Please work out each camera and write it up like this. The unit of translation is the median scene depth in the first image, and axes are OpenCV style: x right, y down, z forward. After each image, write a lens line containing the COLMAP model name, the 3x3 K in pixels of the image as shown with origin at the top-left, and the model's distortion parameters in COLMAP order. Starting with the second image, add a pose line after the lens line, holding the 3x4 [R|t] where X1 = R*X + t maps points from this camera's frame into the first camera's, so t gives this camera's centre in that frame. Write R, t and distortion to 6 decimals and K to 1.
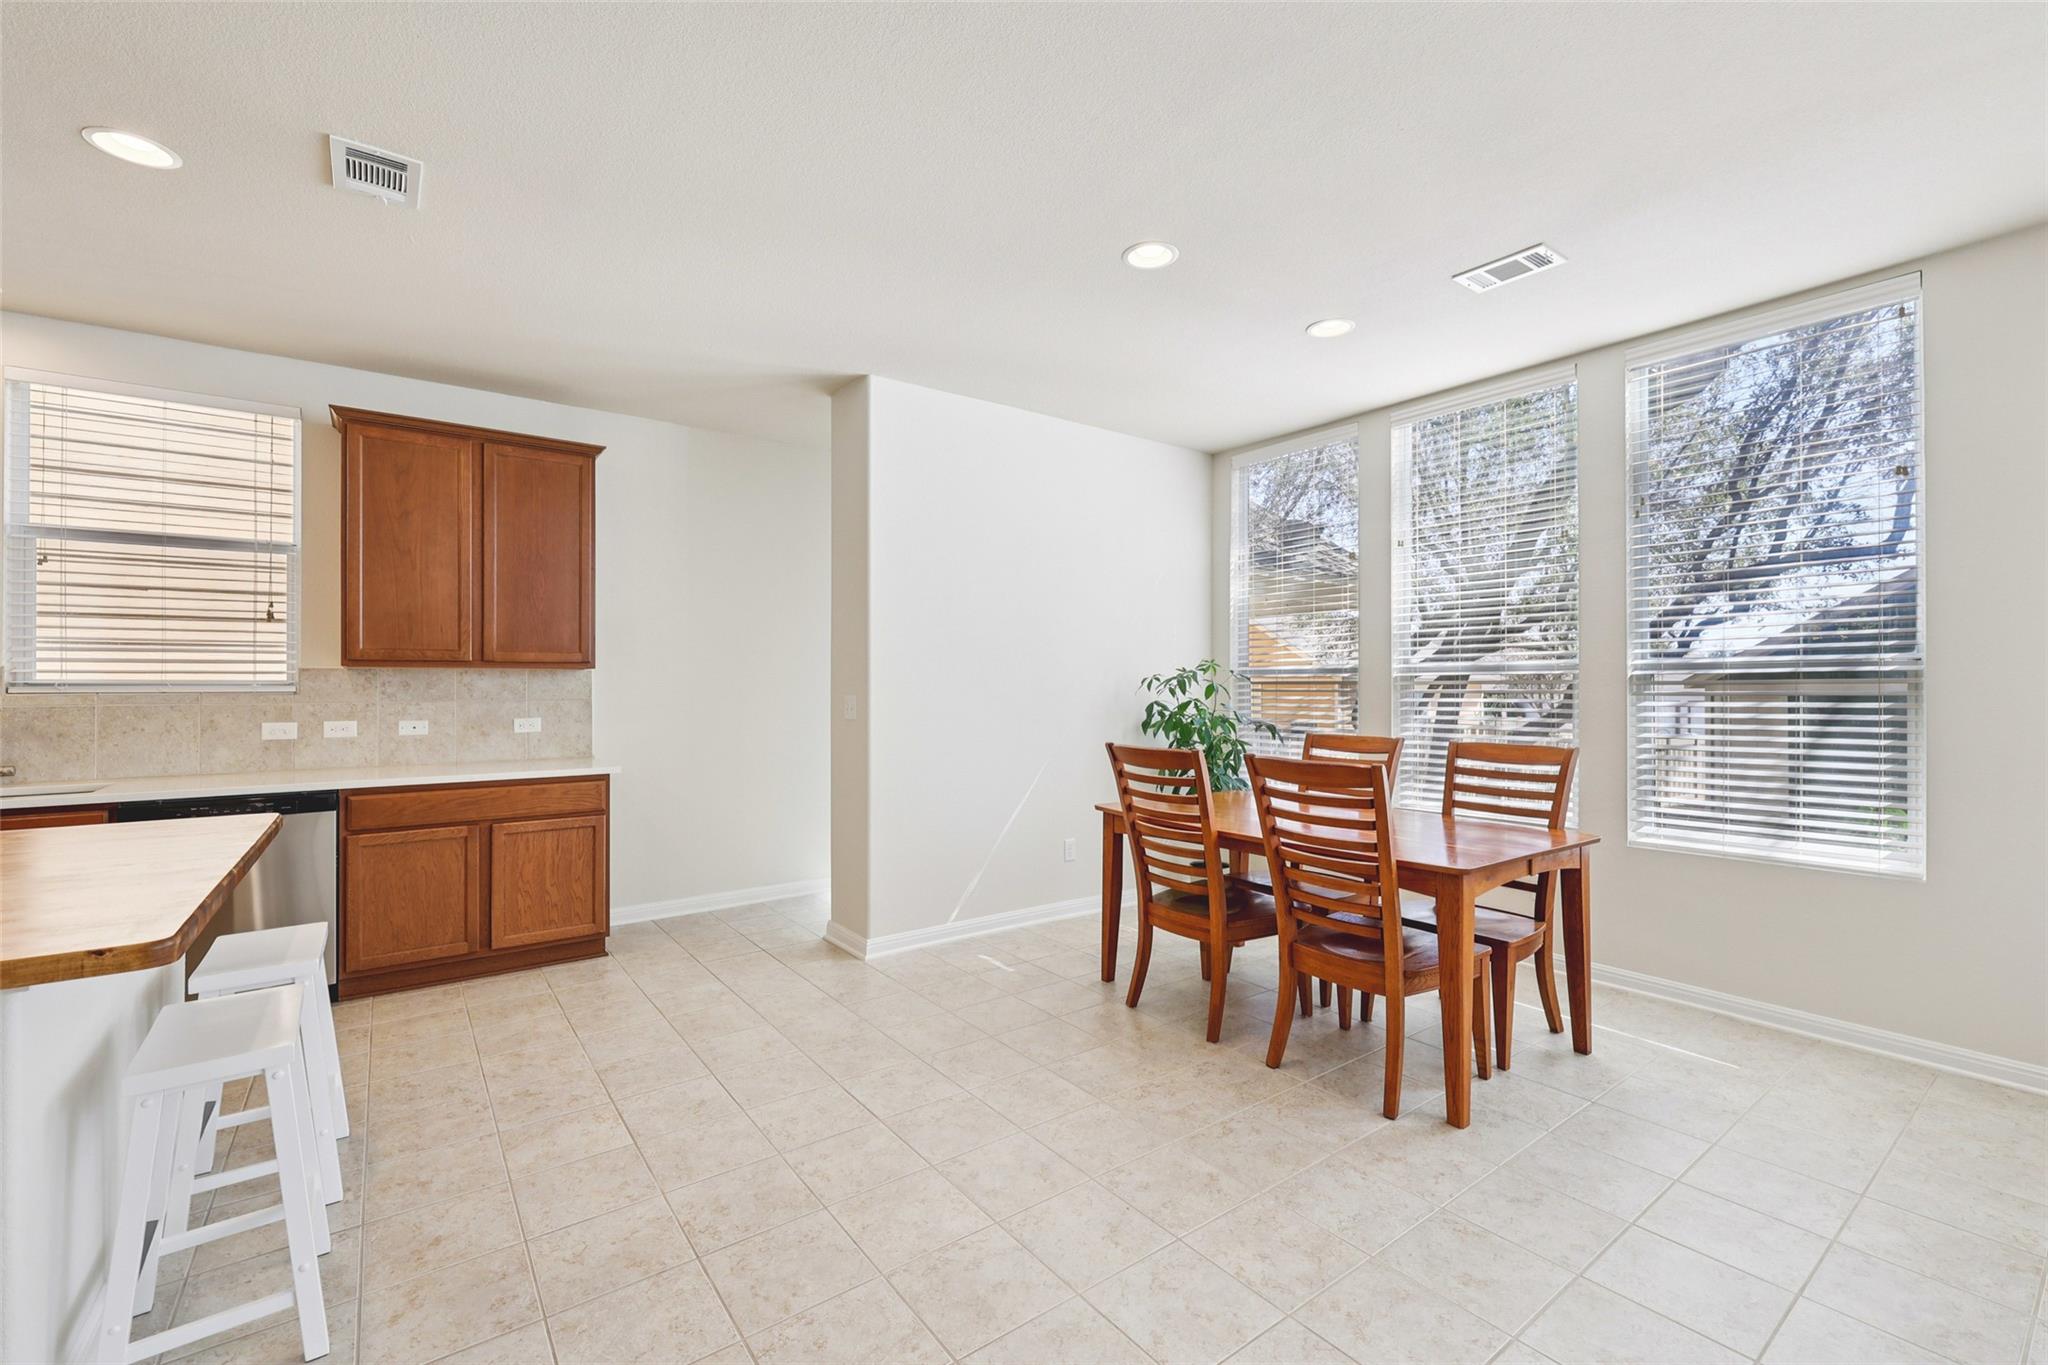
lens RADIAL K [[861.3, 0, 1027.3], [0, 861.3, 678.1], [0, 0, 1]] dist [0.000126, 0.000301]
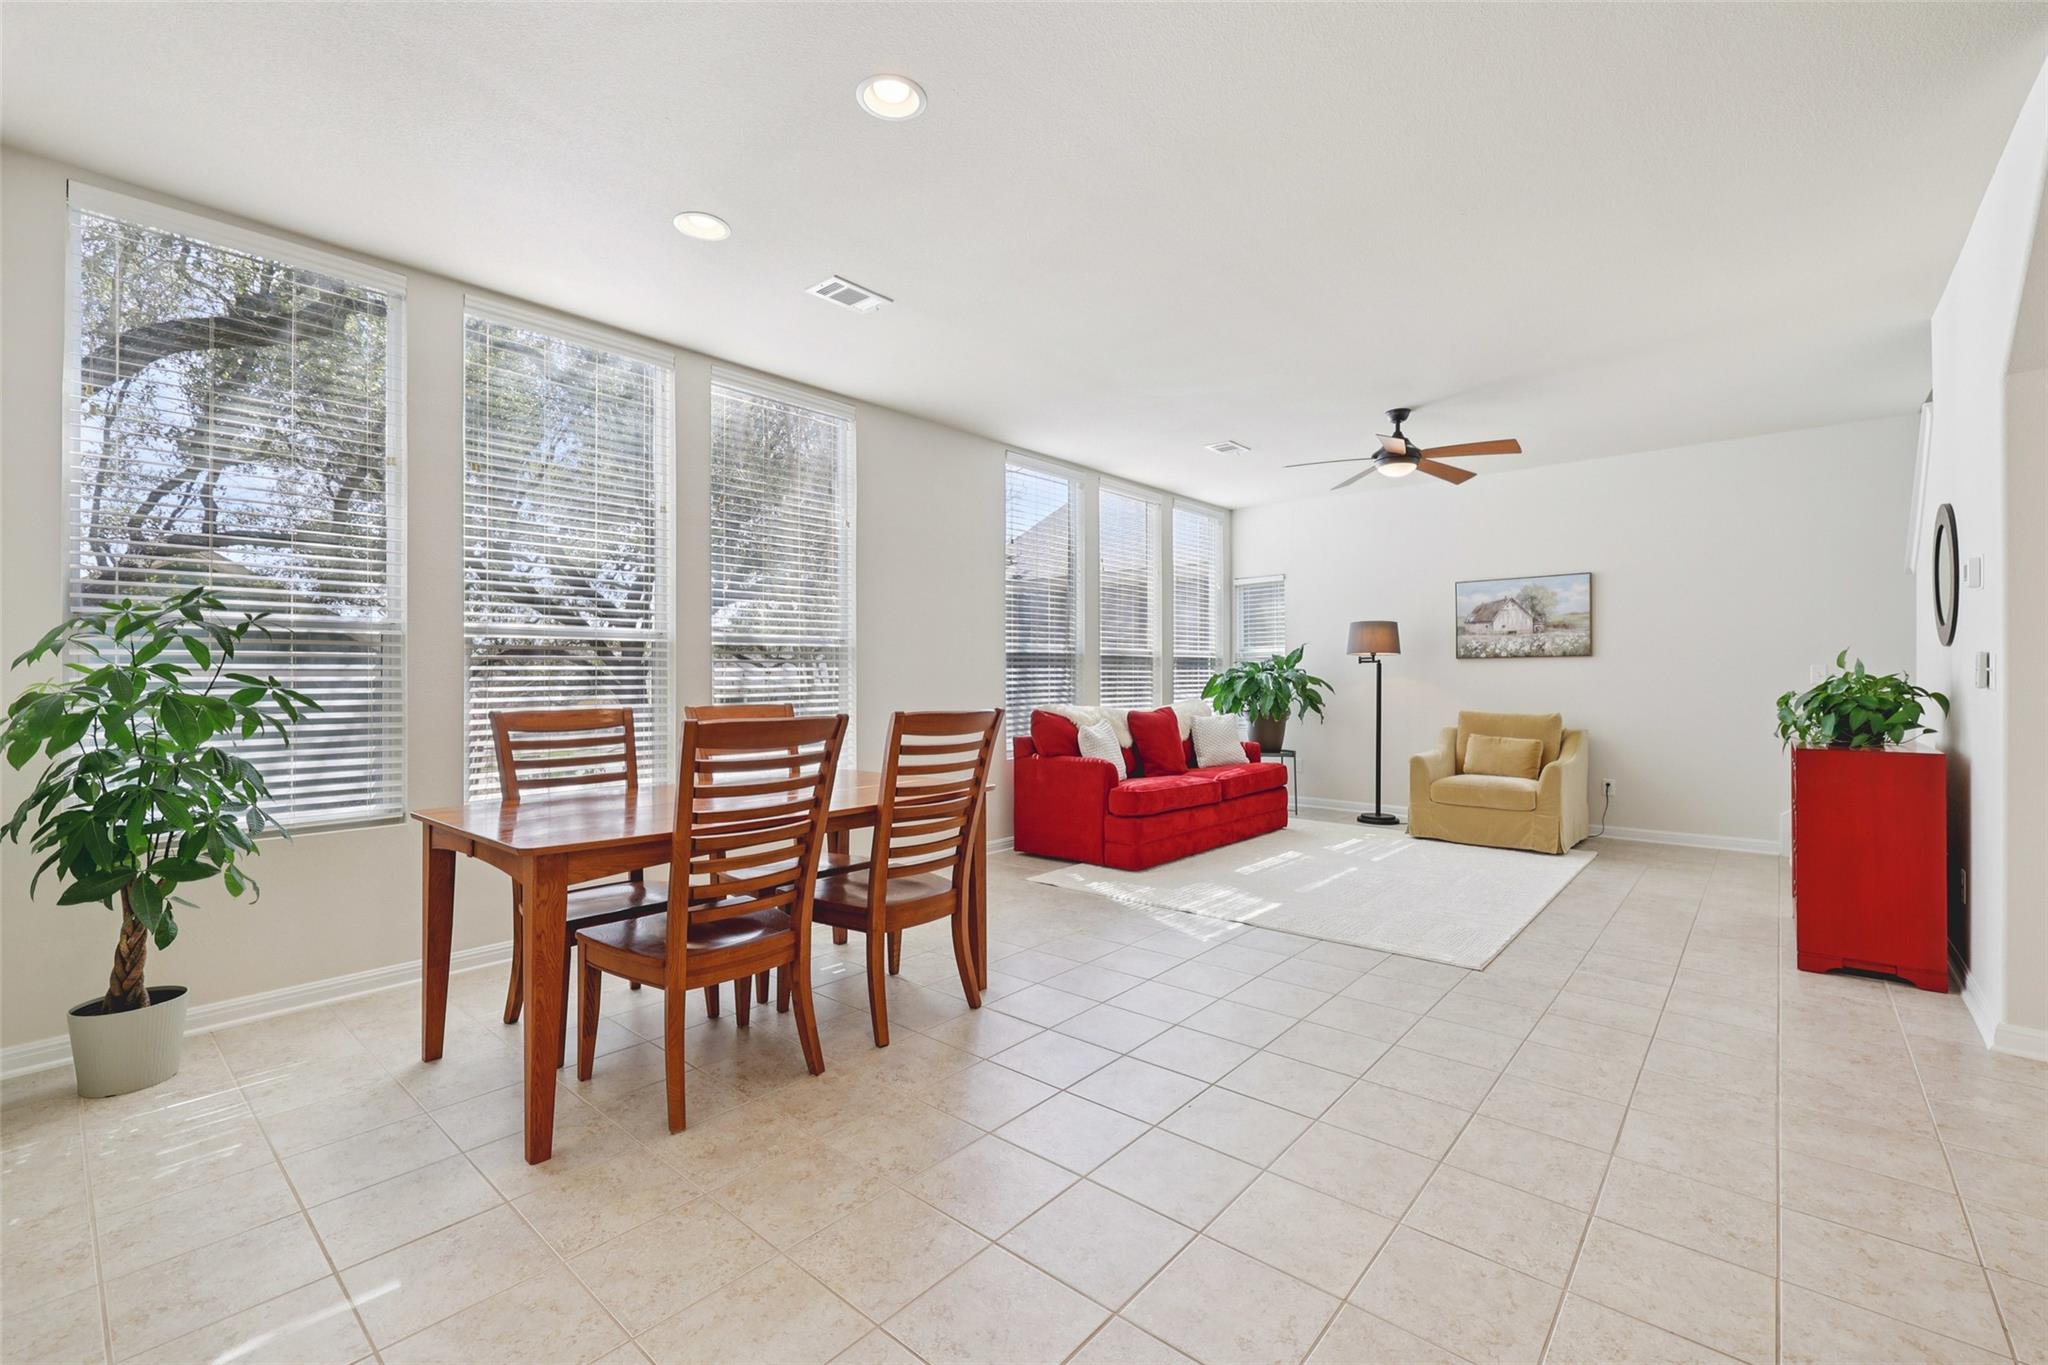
lens RADIAL K [[861.3, 0, 1025.3], [0, 861.3, 678.9], [0, 0, 1]] dist [0.000126, 0.000301]
pose [[-0.209086, 0.001196, 0.977896, -0.499446], [-0.003702, 0.999991, -0.002014, 0.039860], [-0.977890, -0.004042, -0.209080, 0.784328]]
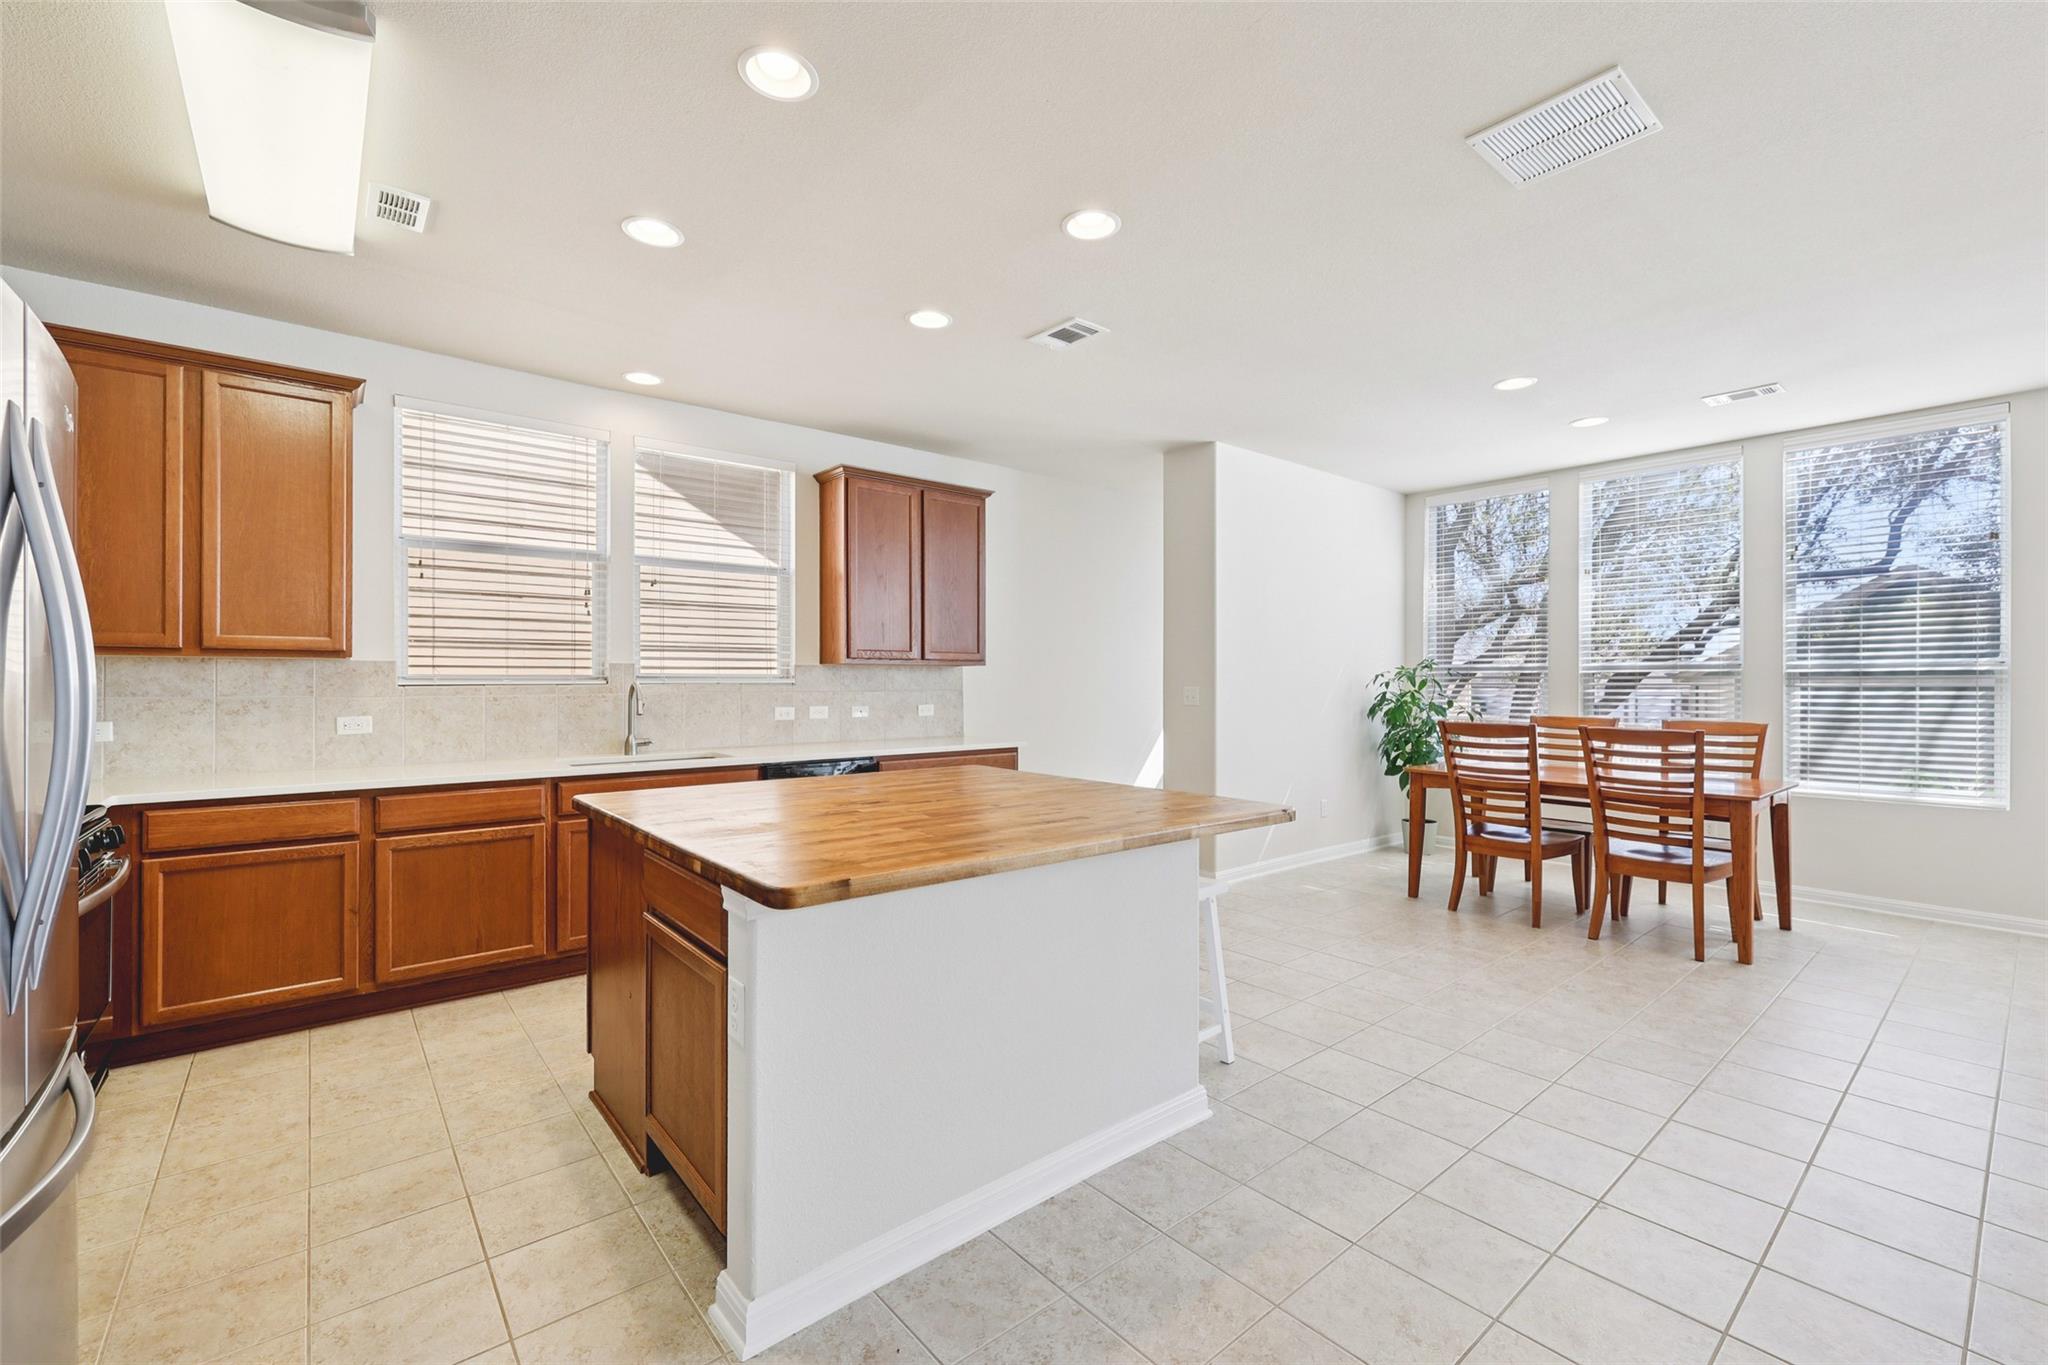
lens RADIAL K [[861.3, 0, 1023.9], [0, 861.3, 680.0], [0, 0, 1]] dist [0.000126, 0.000301]
pose [[0.998451, 0.001813, 0.055614, -0.580034], [-0.002228, 0.999970, 0.007407, 0.000868], [-0.055599, -0.007519, 0.998425, -0.308544]]
